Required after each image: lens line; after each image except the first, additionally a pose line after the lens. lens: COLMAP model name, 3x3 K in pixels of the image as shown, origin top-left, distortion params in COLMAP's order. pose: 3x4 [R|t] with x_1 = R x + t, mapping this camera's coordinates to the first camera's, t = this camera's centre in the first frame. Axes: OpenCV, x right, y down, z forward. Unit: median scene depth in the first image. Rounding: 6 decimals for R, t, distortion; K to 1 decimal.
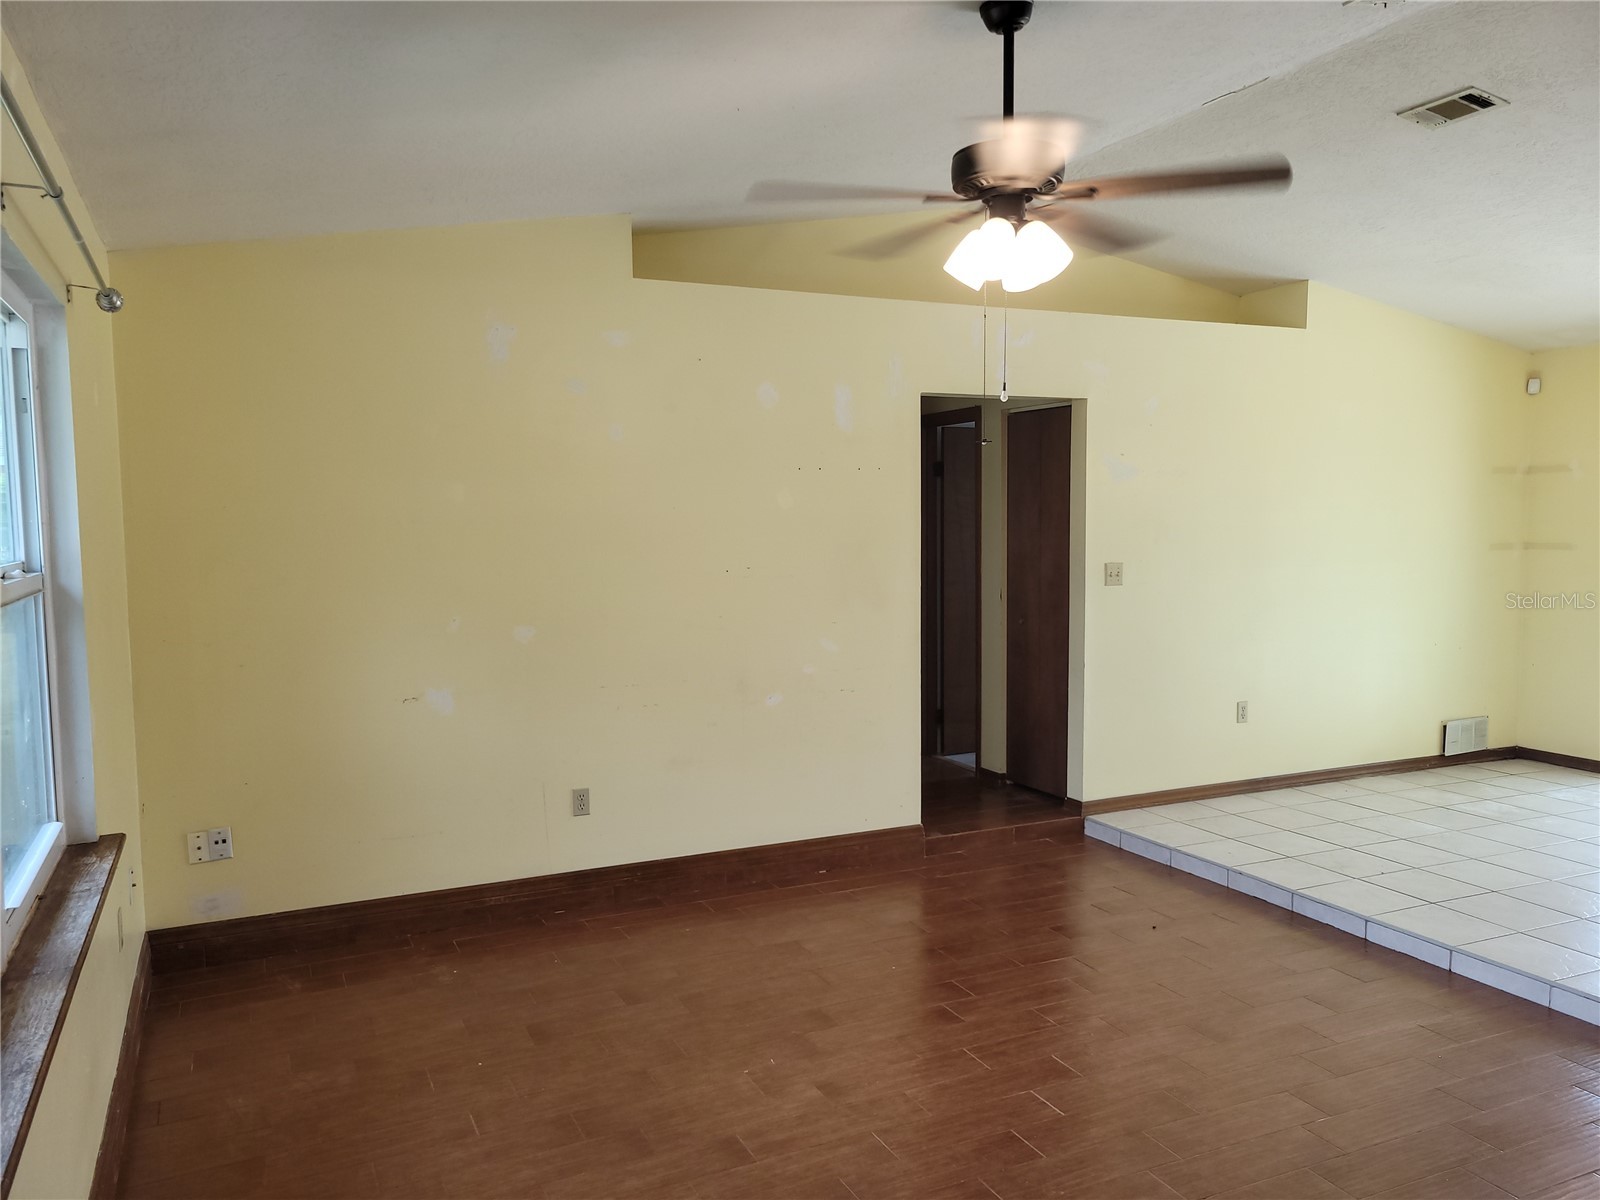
lens RADIAL K [[1224.3, 0, 818.4], [0, 1224.3, 624.0], [0, 0, 1]] dist [0.042516, -0.040897]
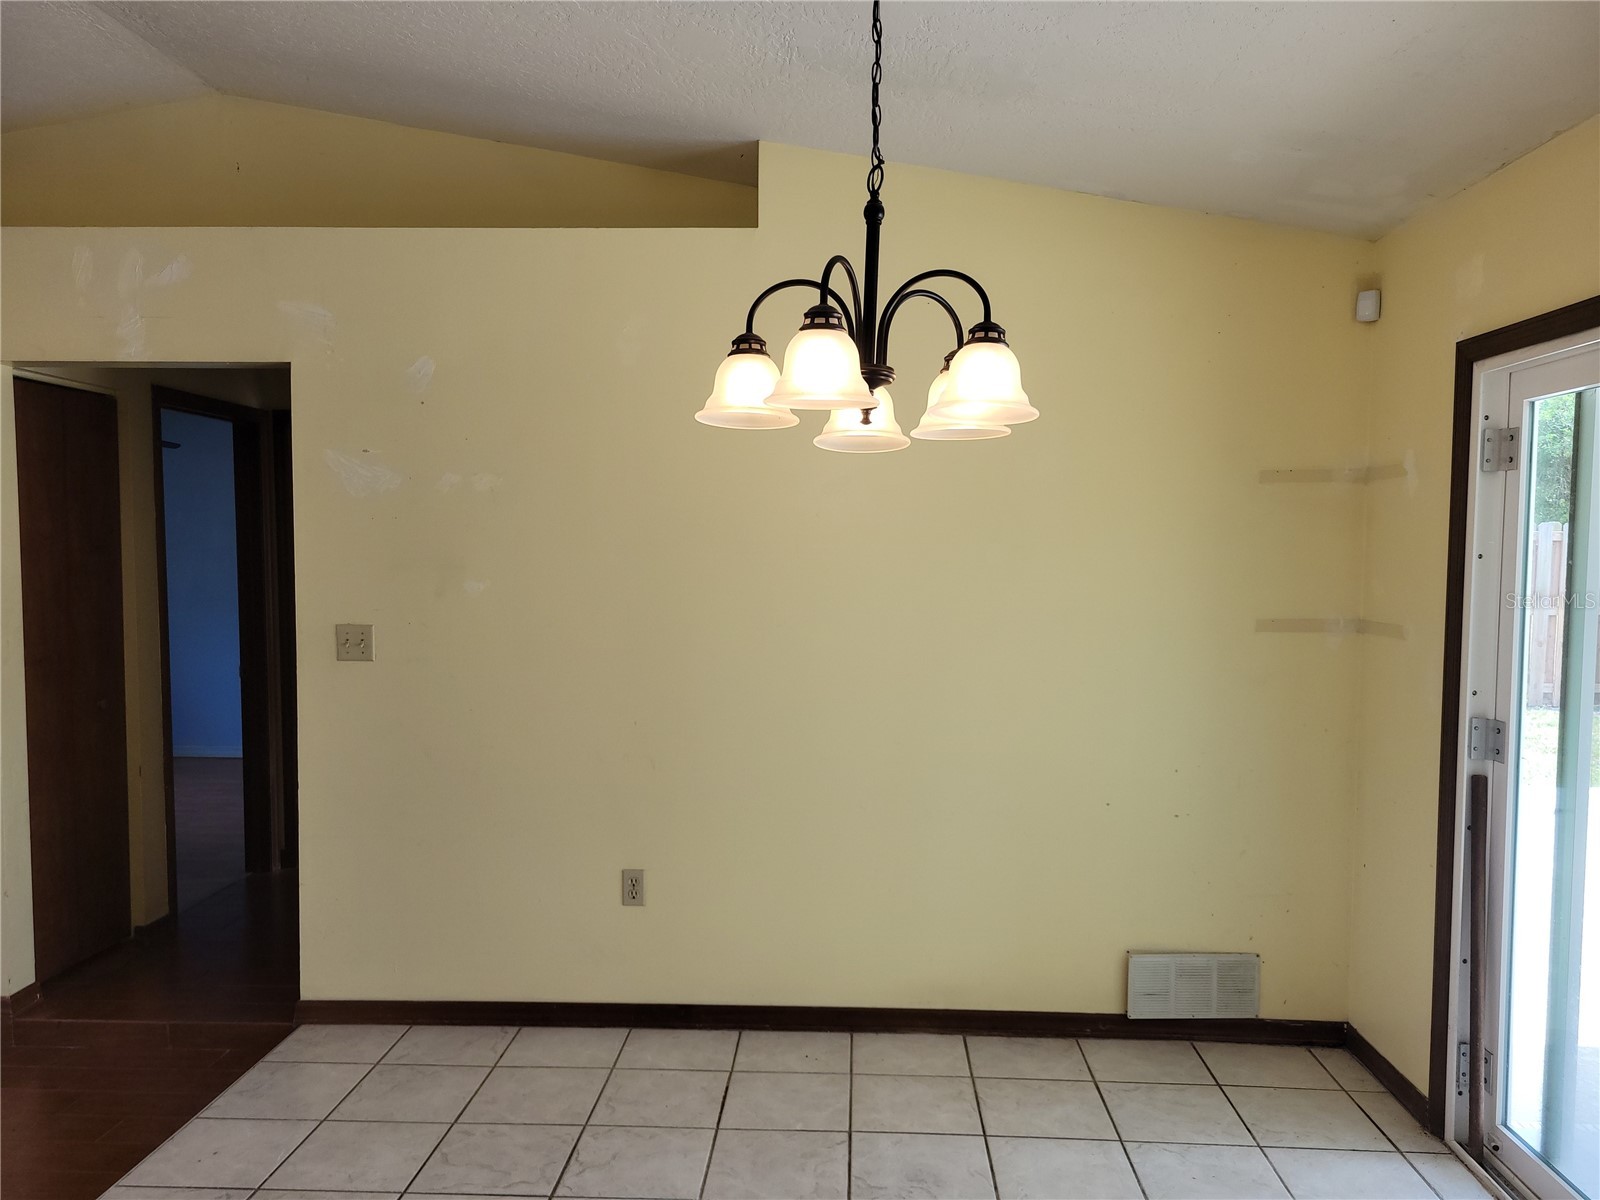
lens RADIAL K [[1224.3, 0, 818.4], [0, 1224.3, 624.0], [0, 0, 1]] dist [0.042516, -0.040897]
pose [[0.885633, 0.044141, -0.462284, 0.629592], [-0.055280, 0.998415, -0.010572, -0.048282], [0.461084, 0.034919, 0.886669, 0.472178]]
